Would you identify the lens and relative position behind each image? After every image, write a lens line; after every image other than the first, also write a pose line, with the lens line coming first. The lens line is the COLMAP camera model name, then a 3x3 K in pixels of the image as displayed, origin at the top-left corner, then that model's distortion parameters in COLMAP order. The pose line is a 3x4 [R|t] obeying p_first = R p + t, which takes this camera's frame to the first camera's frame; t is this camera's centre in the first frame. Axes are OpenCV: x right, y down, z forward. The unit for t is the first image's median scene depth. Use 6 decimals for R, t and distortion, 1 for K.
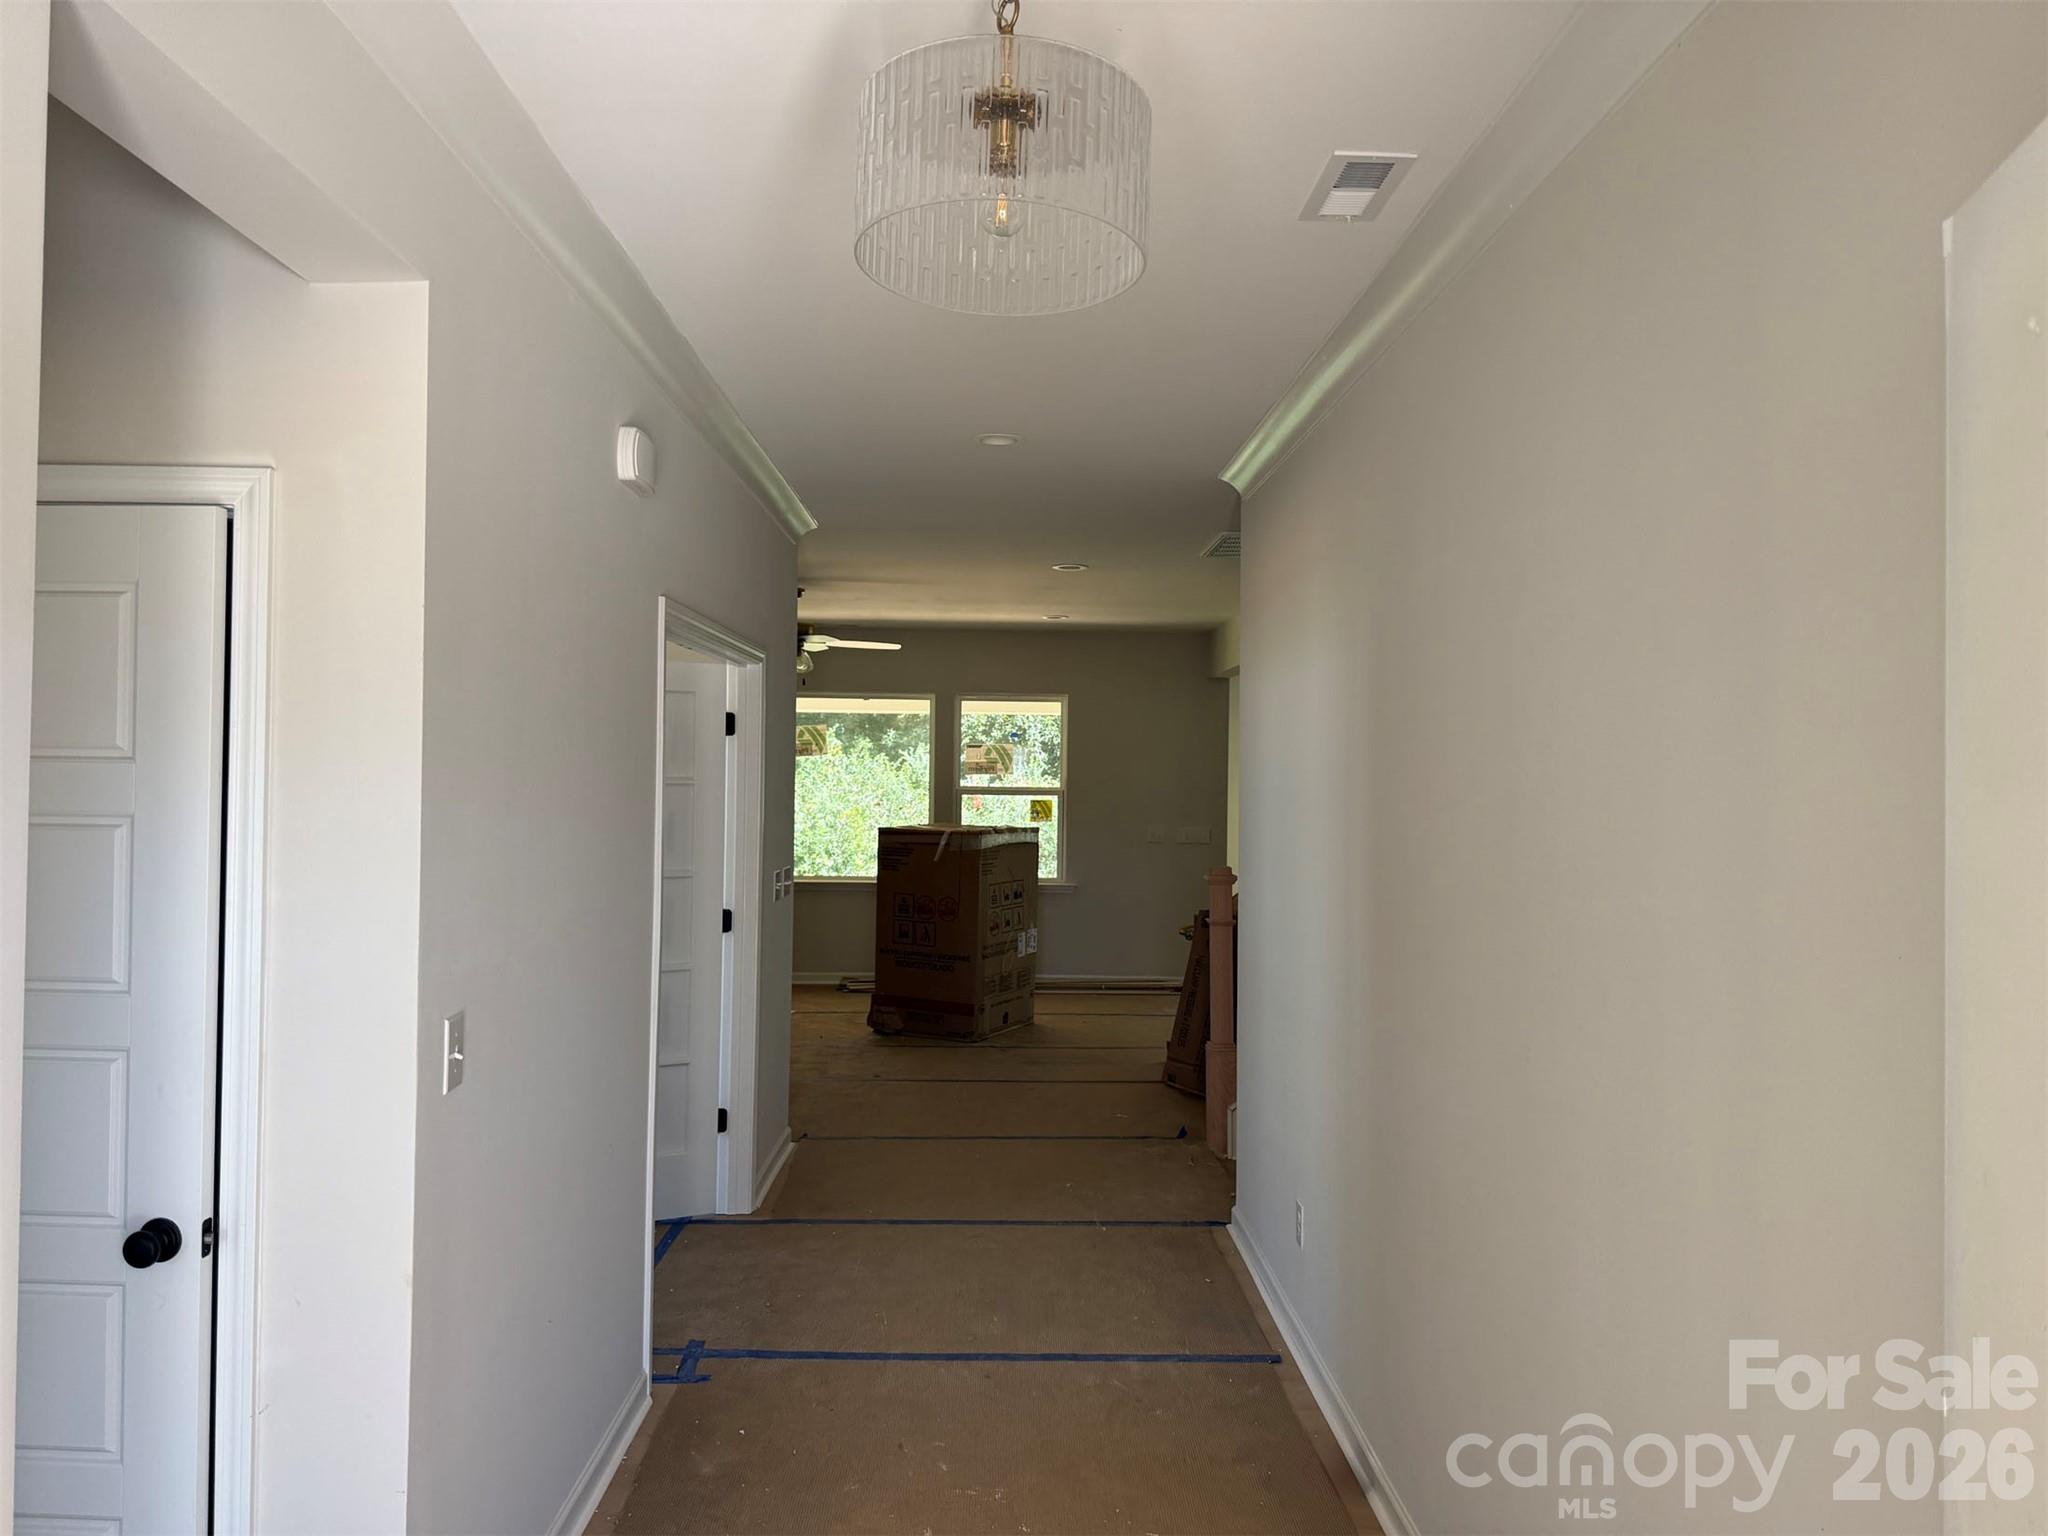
lens RADIAL K [[1432.2, 0, 1022.6], [0, 1432.2, 767.2], [0, 0, 1]] dist [0.000028, 0.000000]
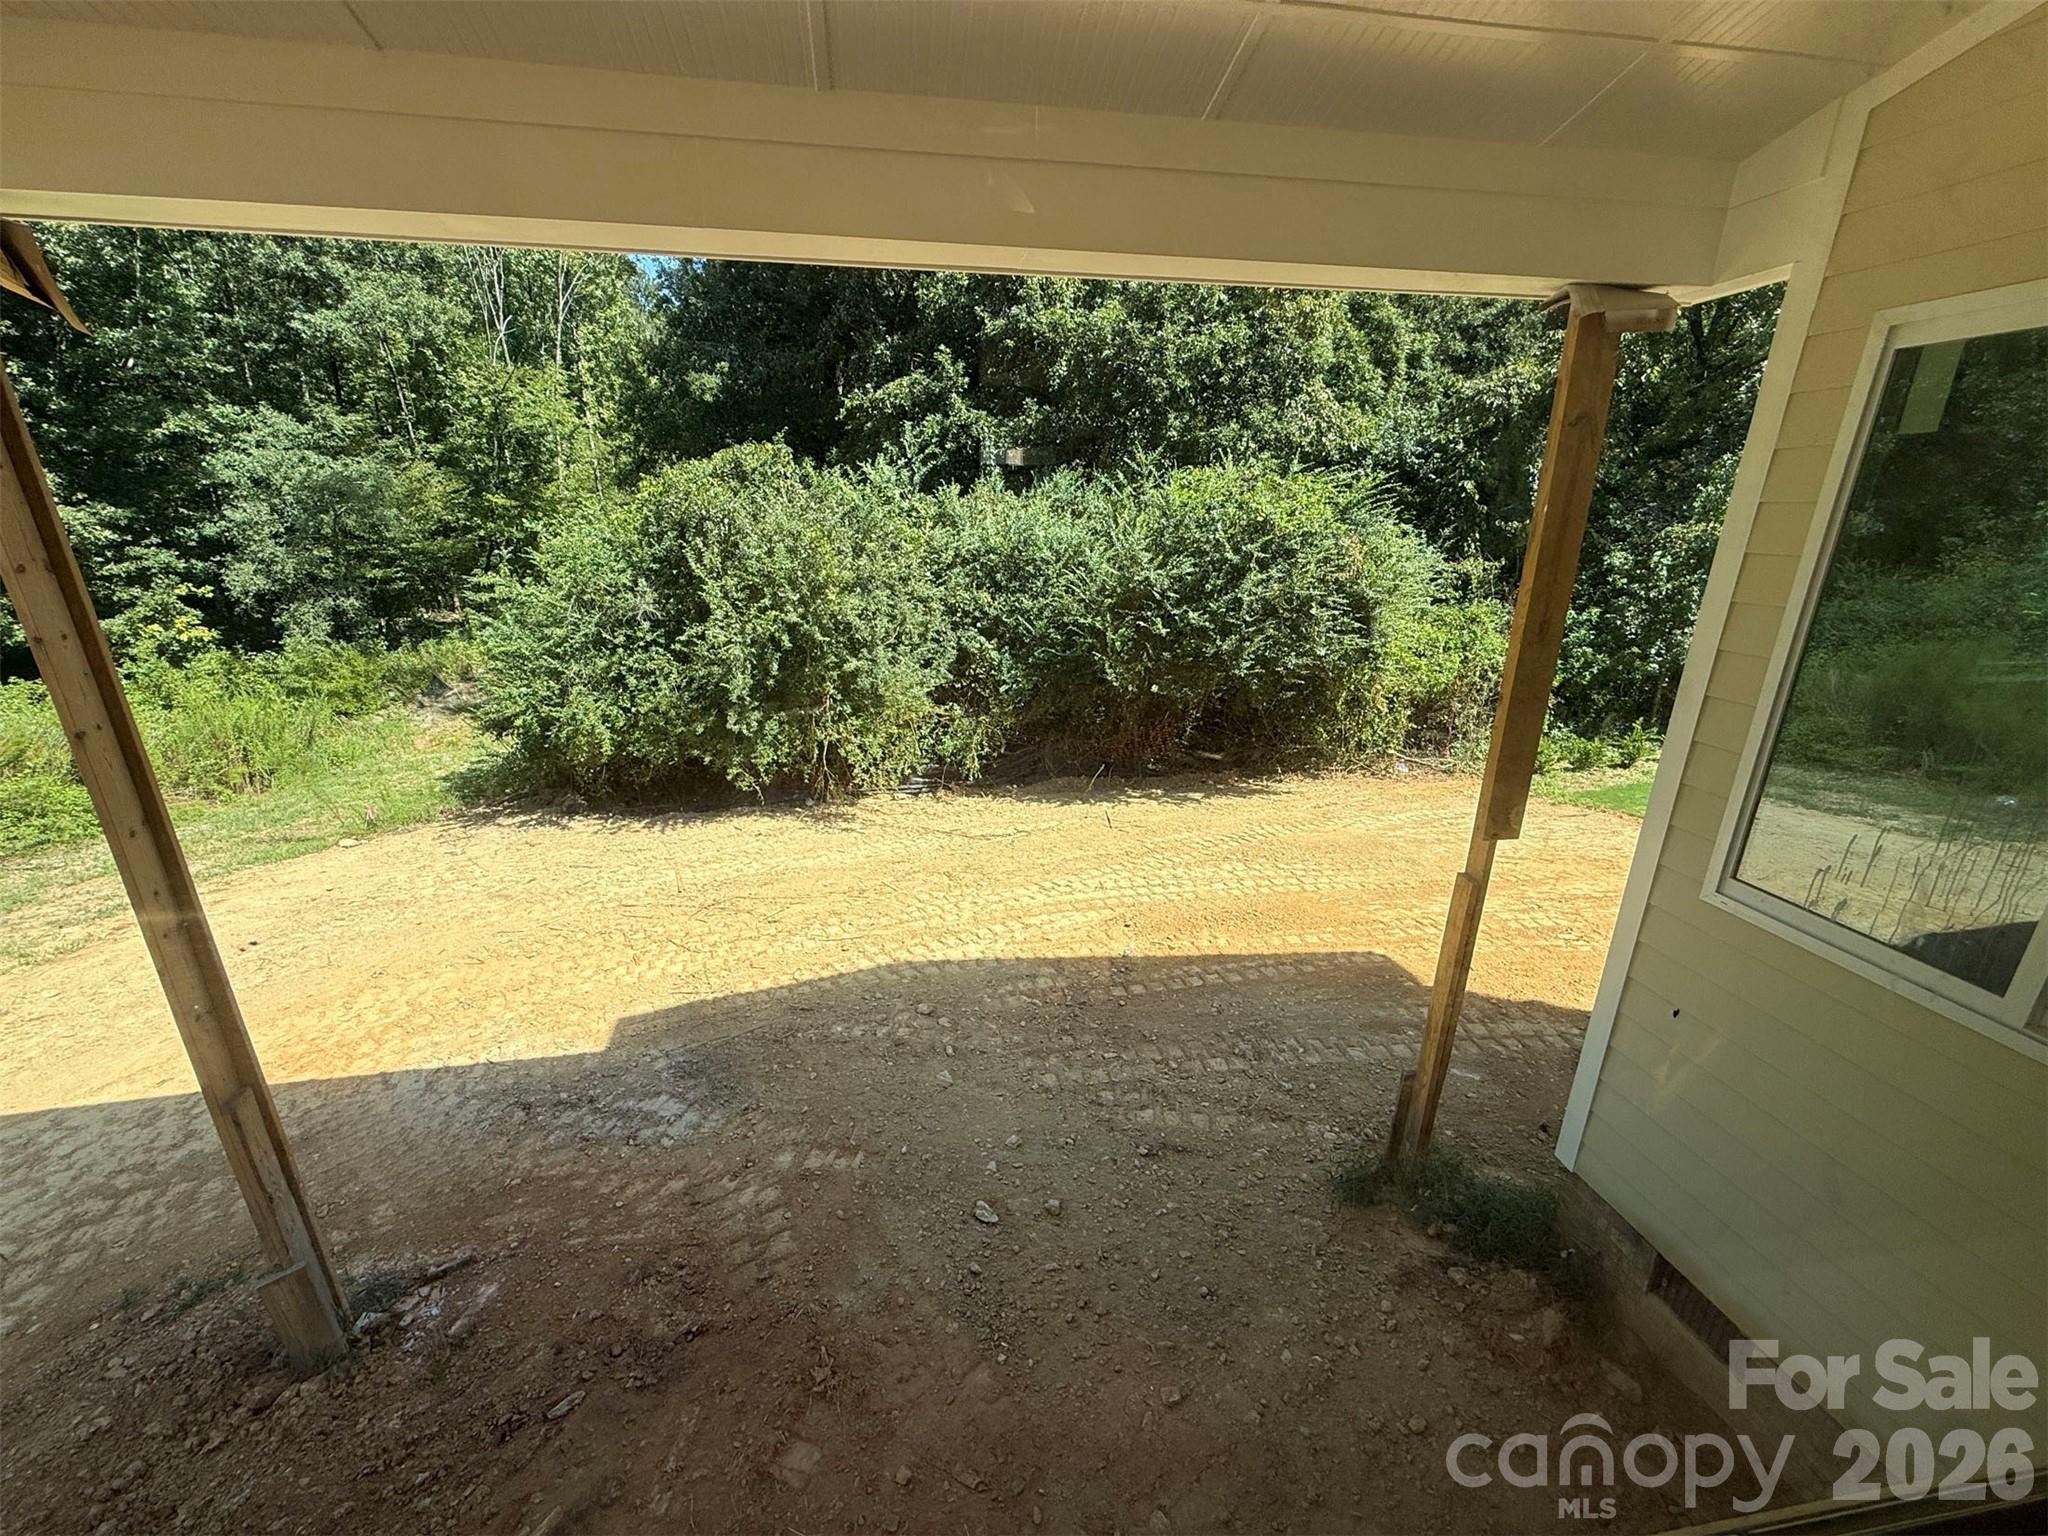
lens RADIAL K [[817.9, 0, 1025.9], [0, 817.9, 776.7], [0, 0, 1]] dist [0.001311, 0.000106]
pose [[0.991360, -0.054073, 0.119509, -0.059637], [0.011236, 0.942738, 0.333345, 0.006653], [-0.130691, -0.329122, 0.935200, 0.473502]]
